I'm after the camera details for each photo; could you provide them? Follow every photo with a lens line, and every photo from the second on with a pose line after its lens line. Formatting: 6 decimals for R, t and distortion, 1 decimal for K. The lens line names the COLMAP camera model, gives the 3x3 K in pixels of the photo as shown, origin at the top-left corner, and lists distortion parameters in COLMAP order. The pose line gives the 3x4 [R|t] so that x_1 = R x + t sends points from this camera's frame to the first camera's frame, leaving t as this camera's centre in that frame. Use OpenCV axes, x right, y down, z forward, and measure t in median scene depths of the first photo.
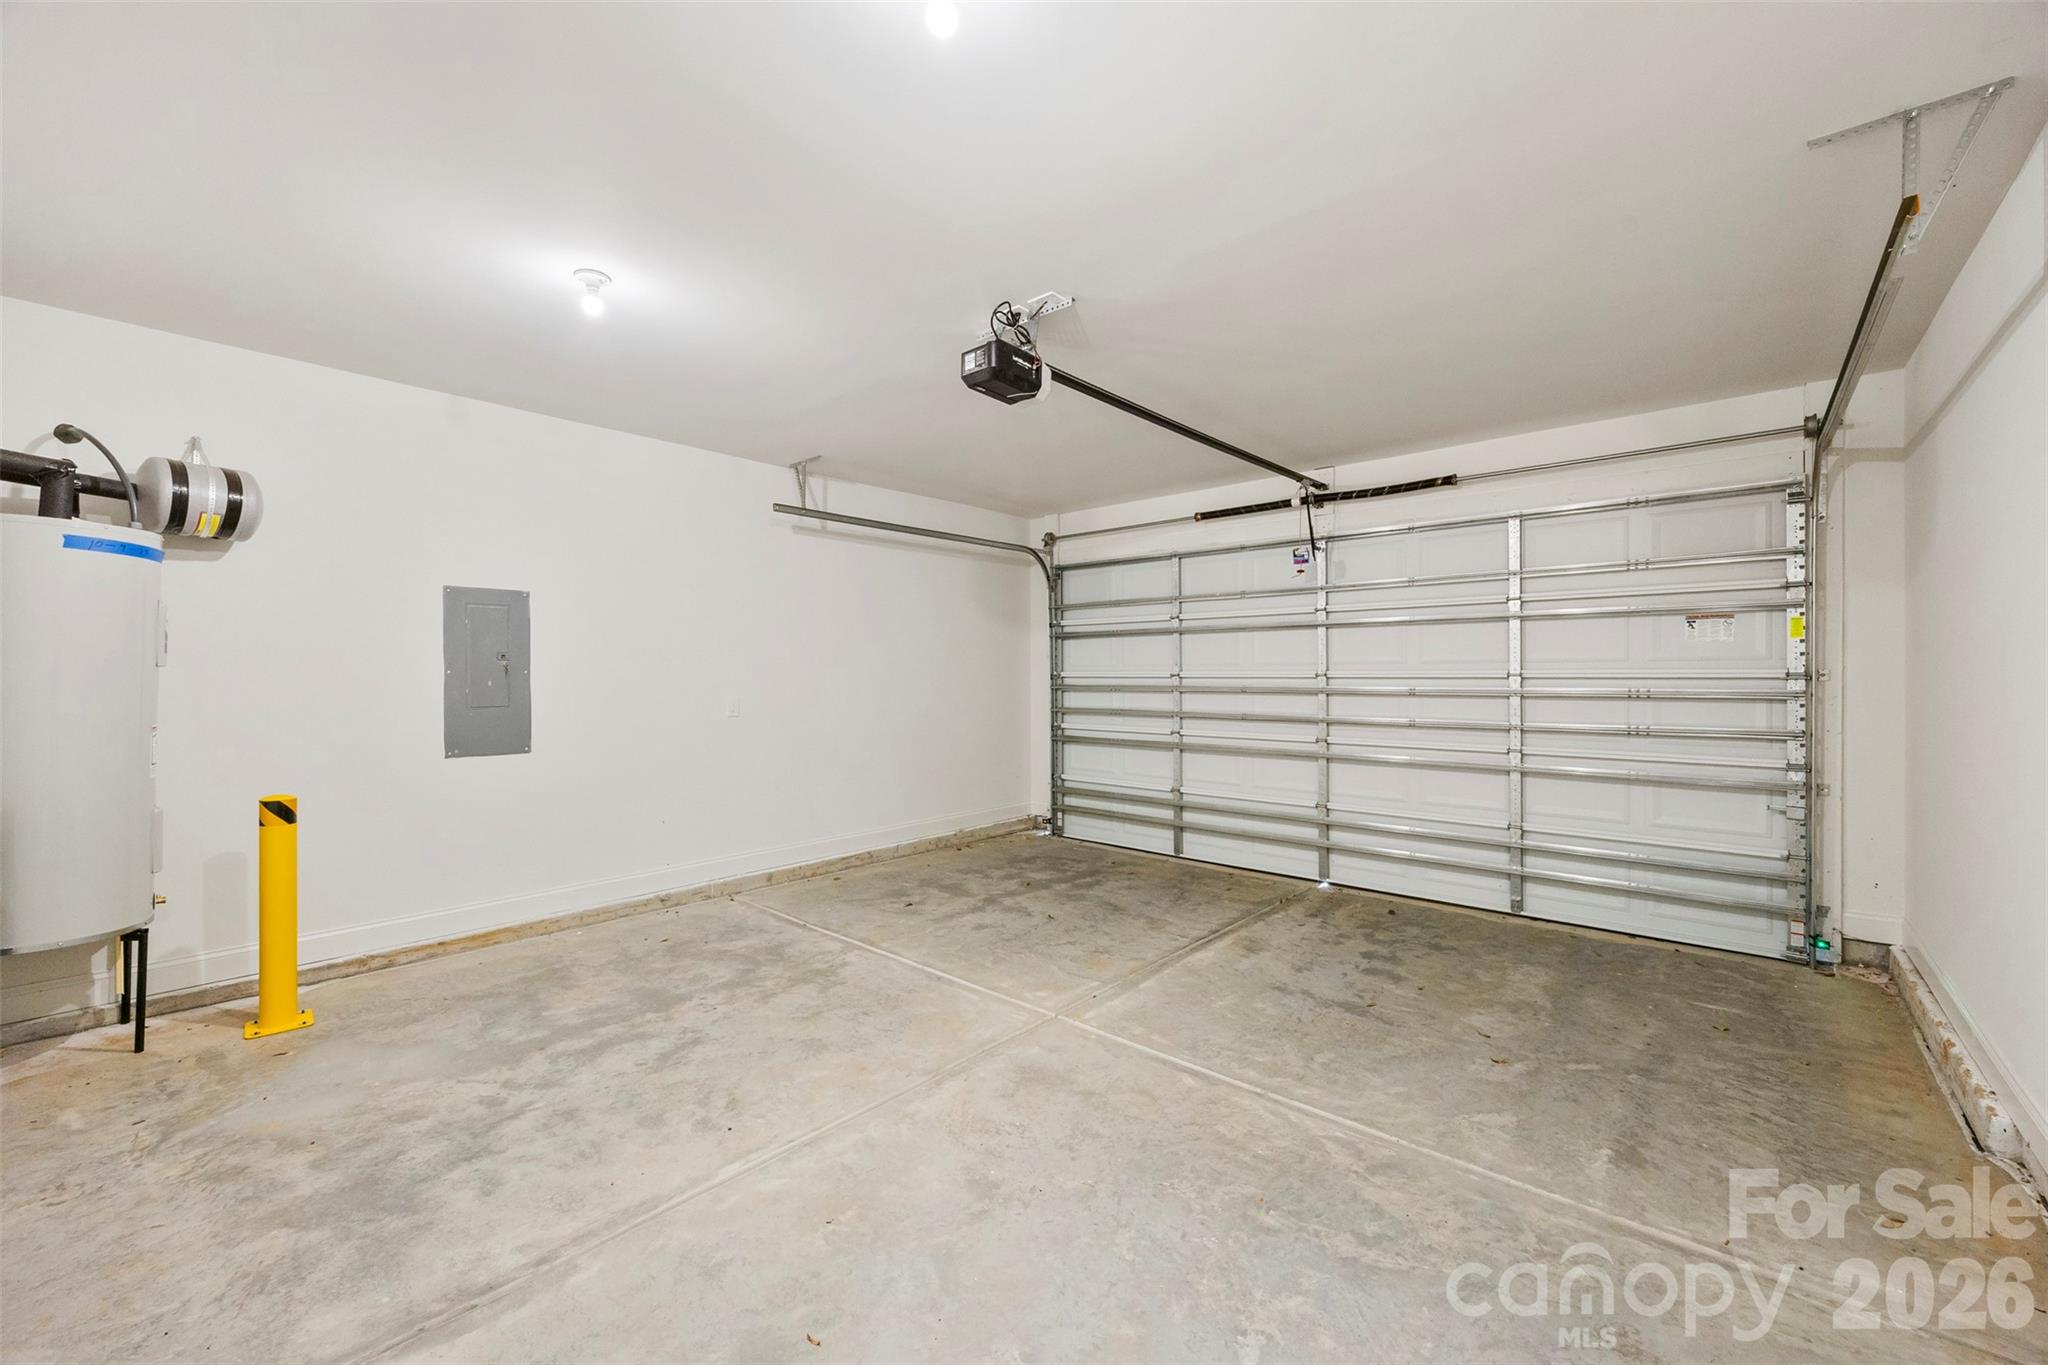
lens RADIAL K [[785.5, 0, 1024.1], [0, 785.5, 675.5], [0, 0, 1]] dist [-0.002821, 0.000330]
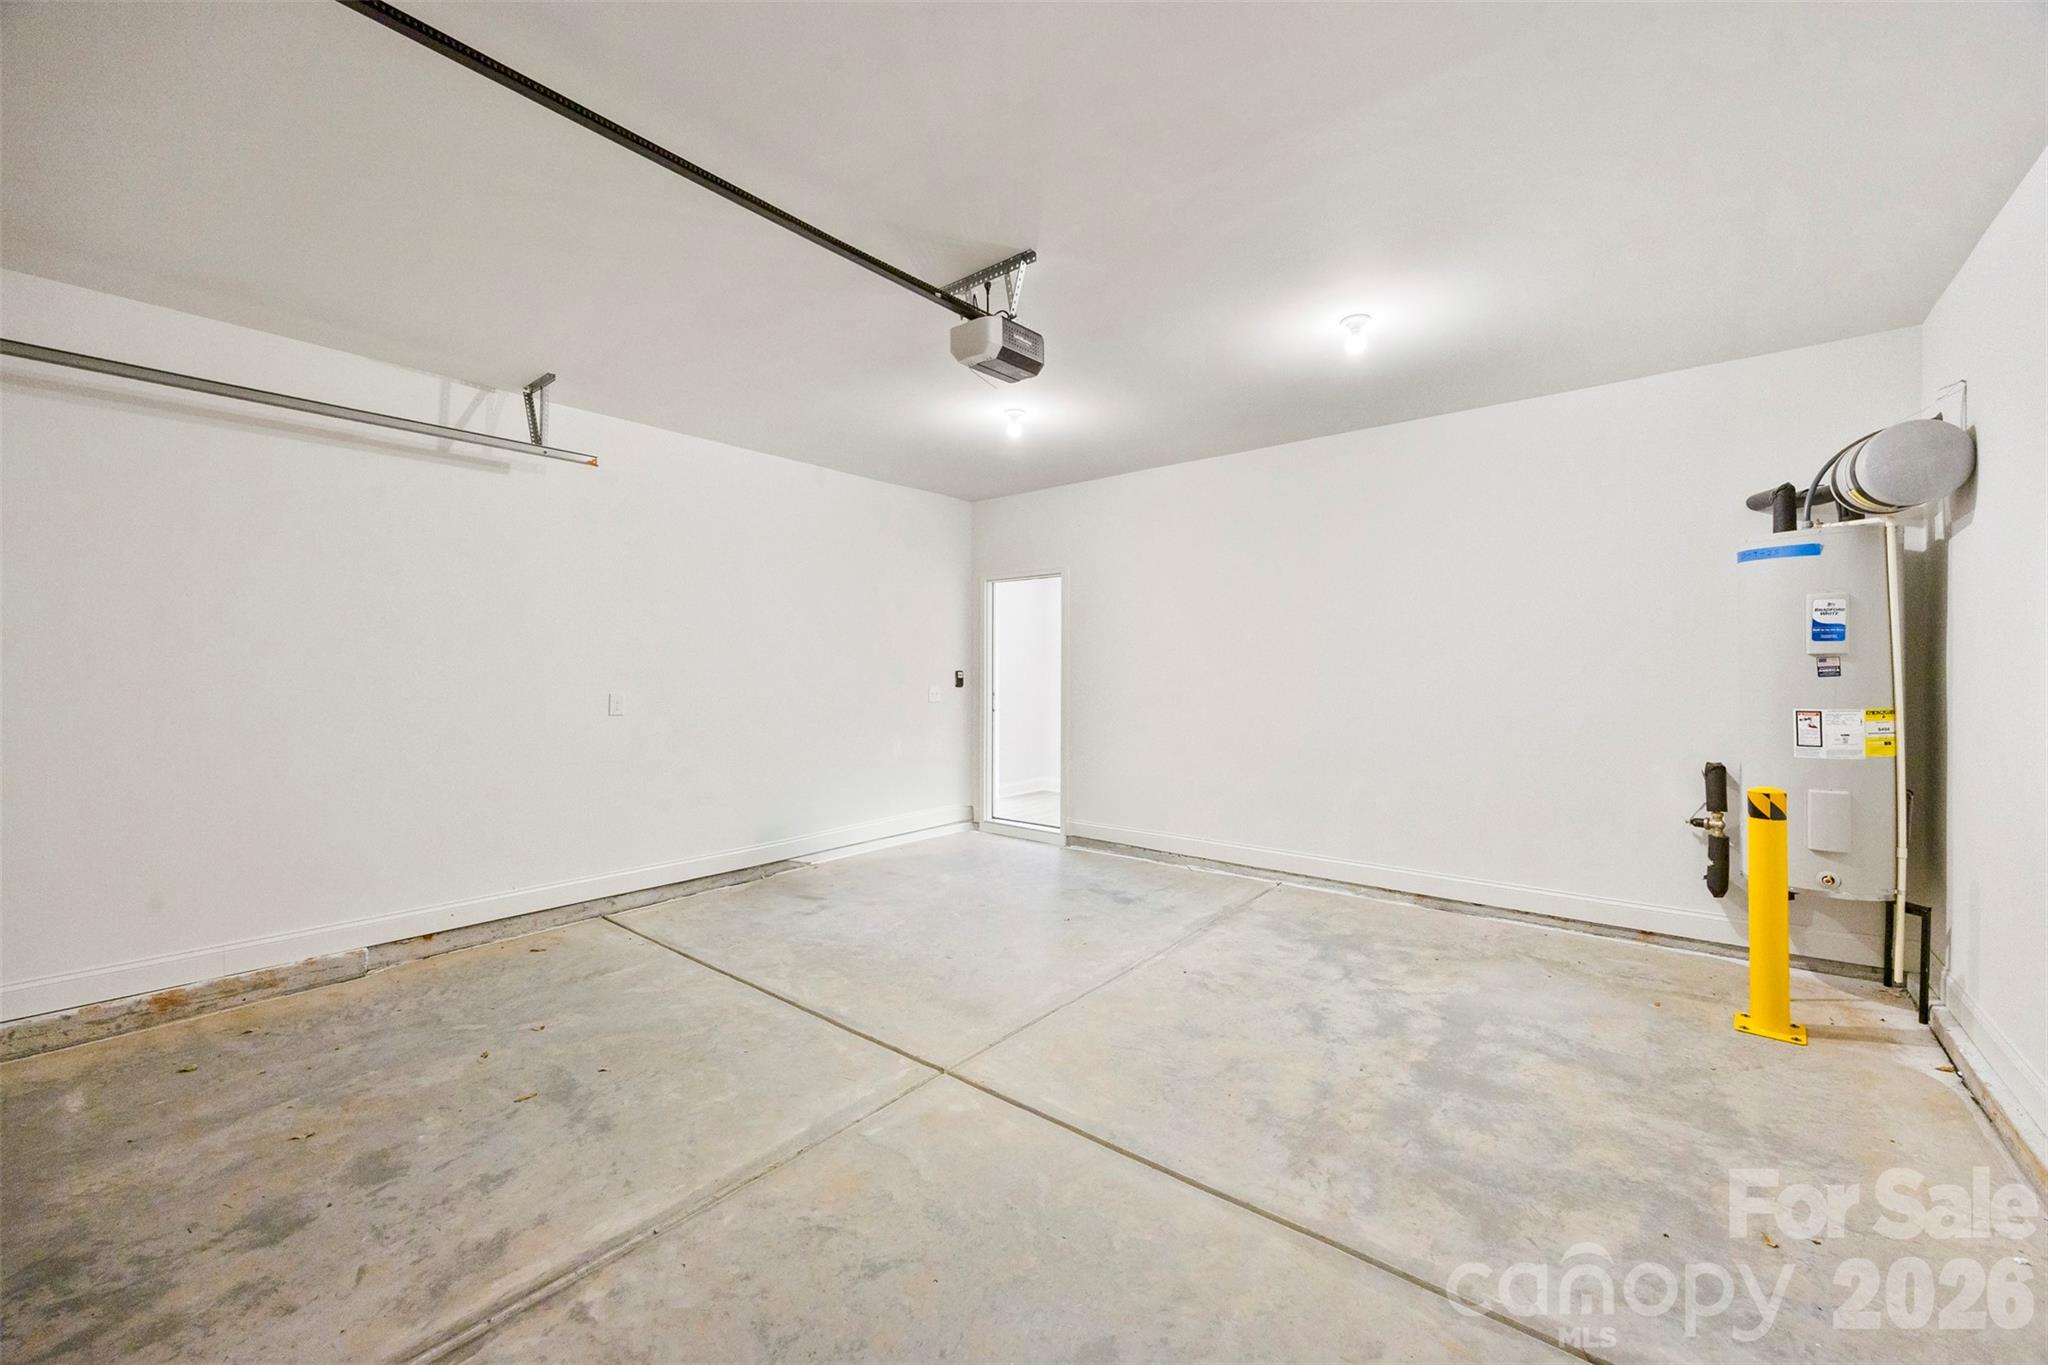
lens RADIAL K [[785.5, 0, 1024.2], [0, 785.5, 676.1], [0, 0, 1]] dist [-0.002821, 0.000330]
pose [[-0.999175, 0.005461, -0.040240, -0.013413], [0.005078, 0.999941, 0.009606, 0.004932], [0.040291, 0.009394, -0.999144, 1.831823]]
